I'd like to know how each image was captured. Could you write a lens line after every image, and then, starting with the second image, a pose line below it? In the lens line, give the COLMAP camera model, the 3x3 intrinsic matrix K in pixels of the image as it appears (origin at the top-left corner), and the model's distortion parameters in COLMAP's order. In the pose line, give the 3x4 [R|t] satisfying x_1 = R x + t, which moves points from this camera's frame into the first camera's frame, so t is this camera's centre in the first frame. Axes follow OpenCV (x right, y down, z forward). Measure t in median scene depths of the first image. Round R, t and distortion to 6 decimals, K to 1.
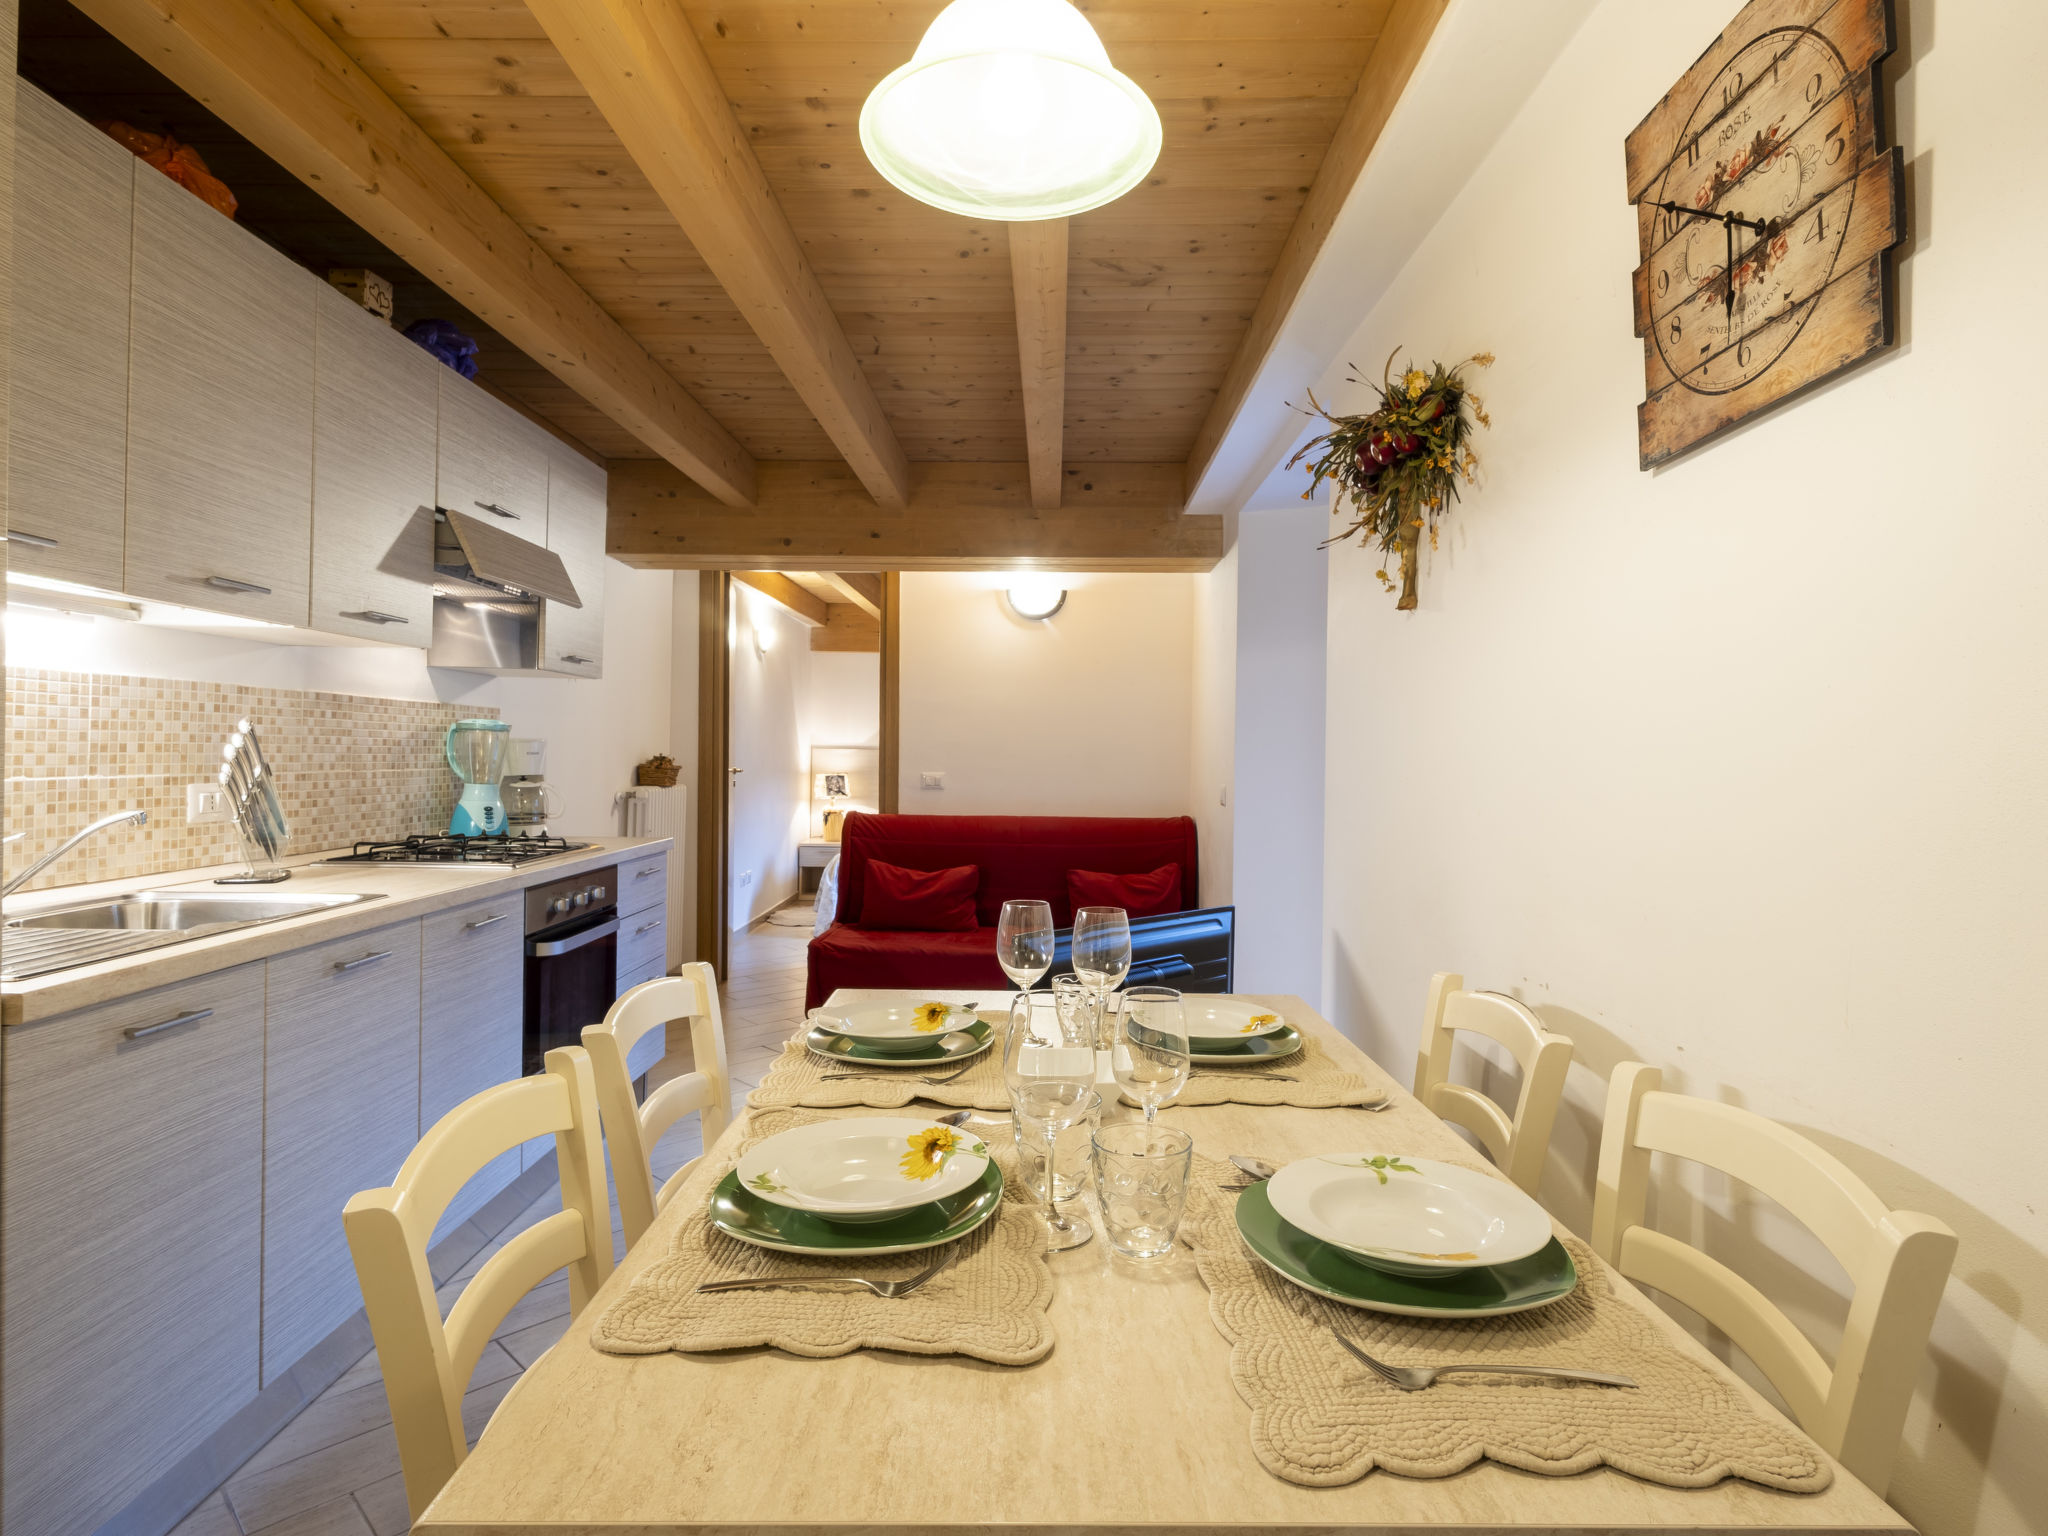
lens RADIAL K [[1118.3, 0, 1020.8], [0, 1118.3, 729.1], [0, 0, 1]] dist [0.010358, -0.001804]
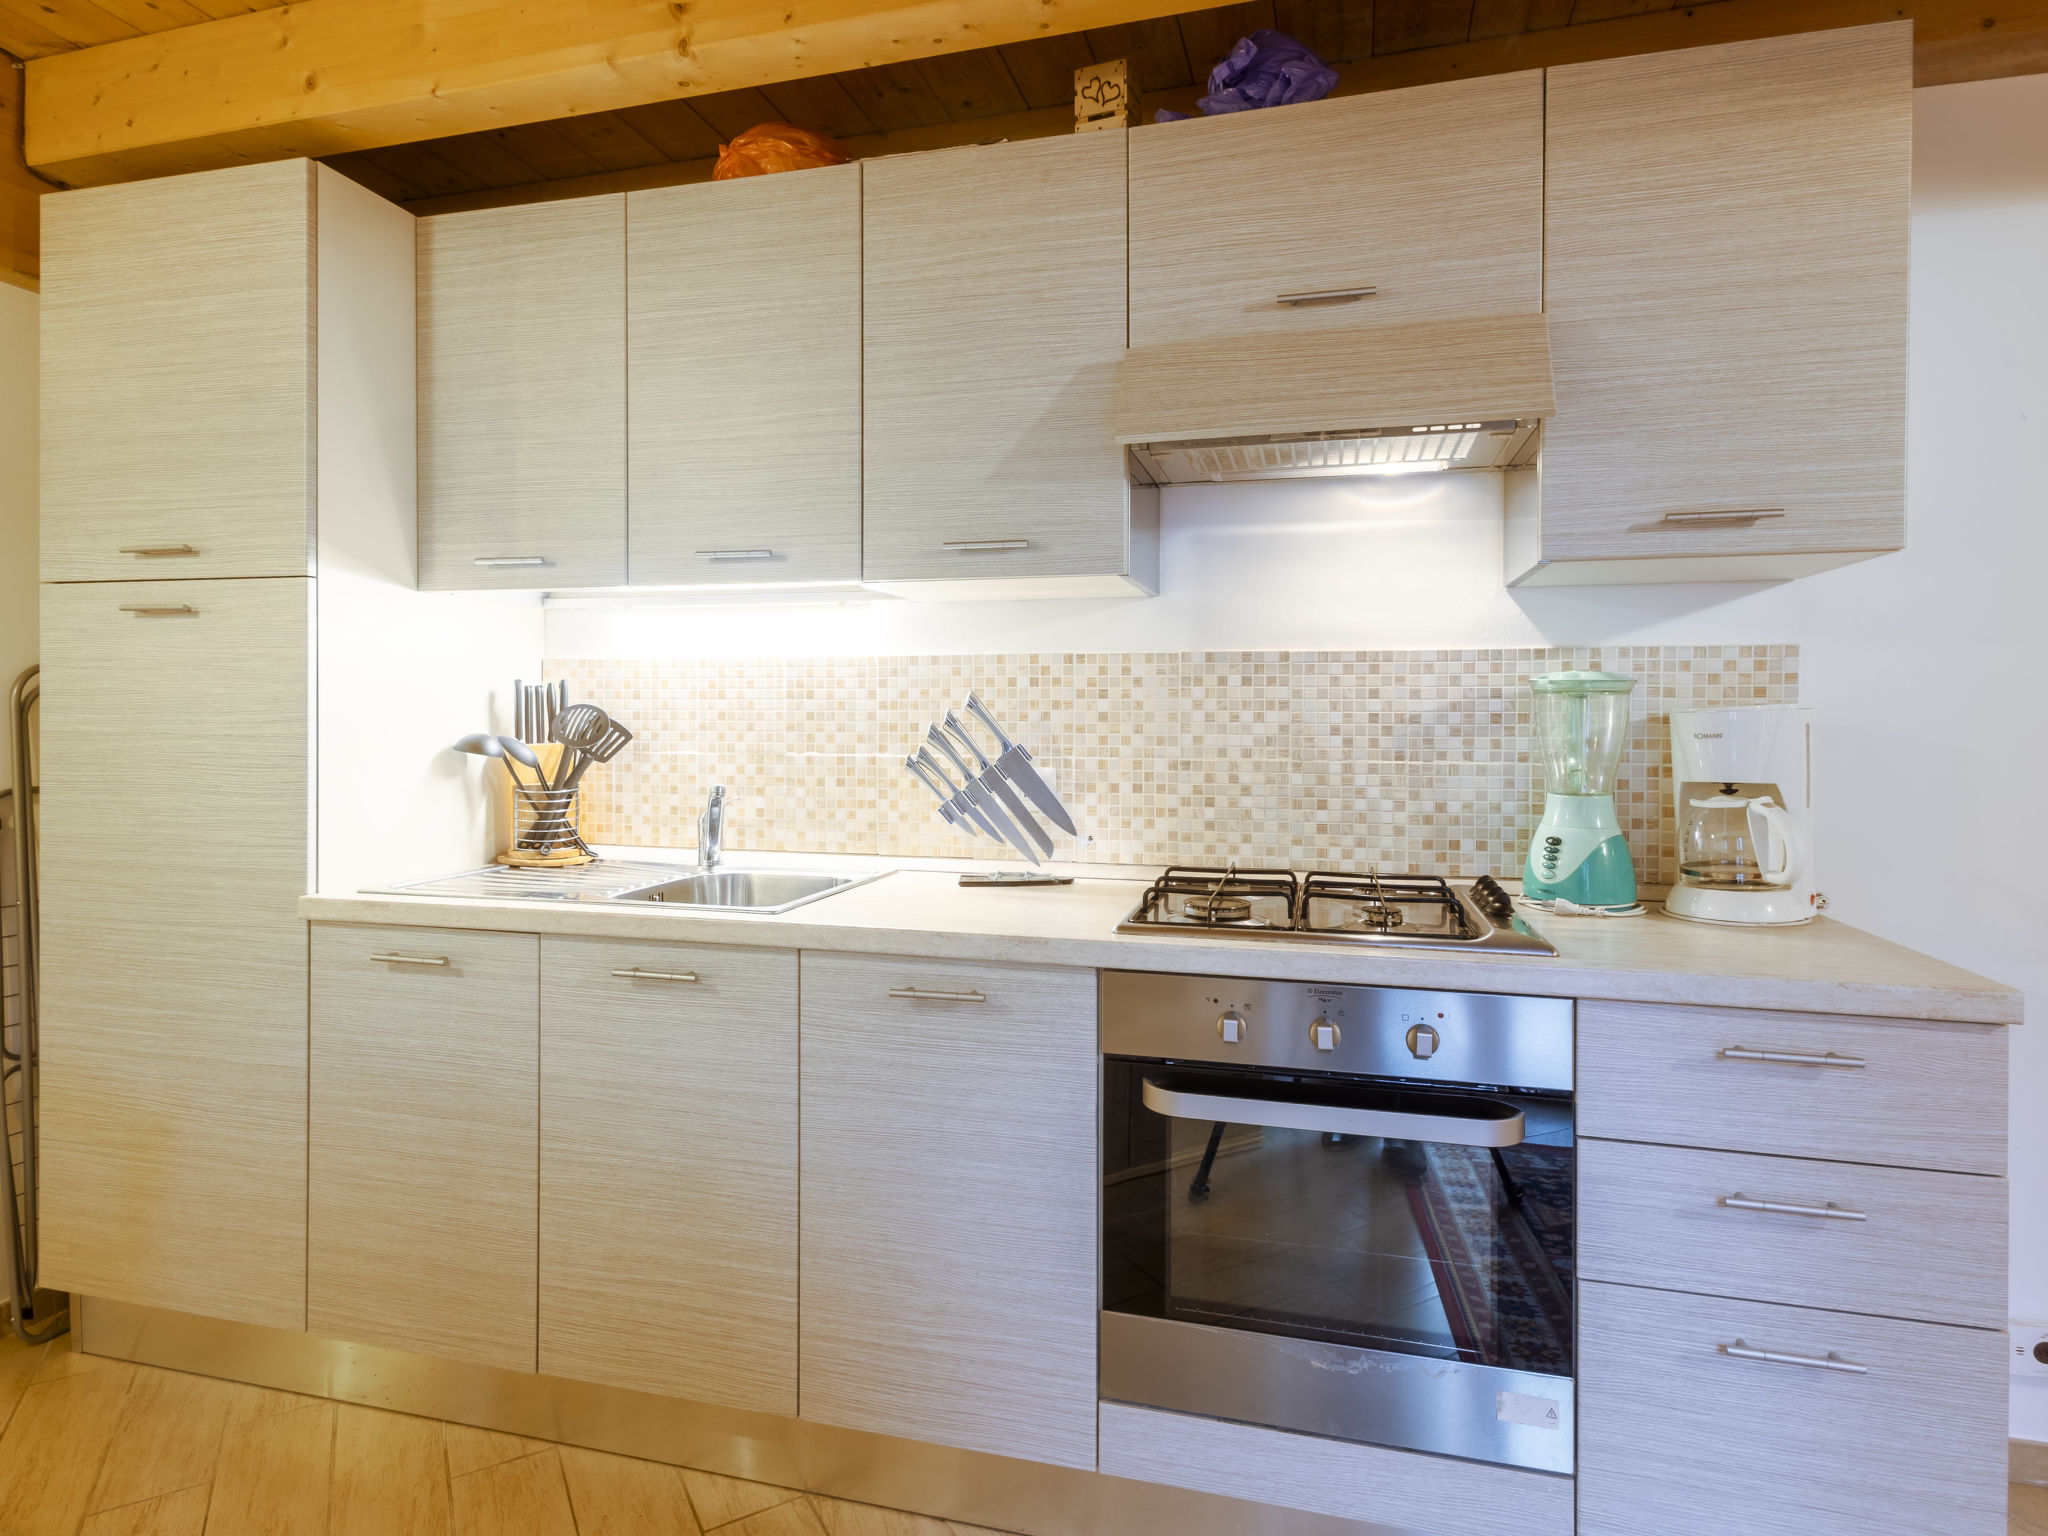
lens RADIAL K [[1118.3, 0, 1020.8], [0, 1118.3, 729.1], [0, 0, 1]] dist [0.010358, -0.001804]
pose [[-0.249555, -0.009916, -0.968310, 0.126031], [0.013719, 0.999811, -0.013775, 0.028023], [0.968263, -0.016722, -0.249372, 1.124172]]
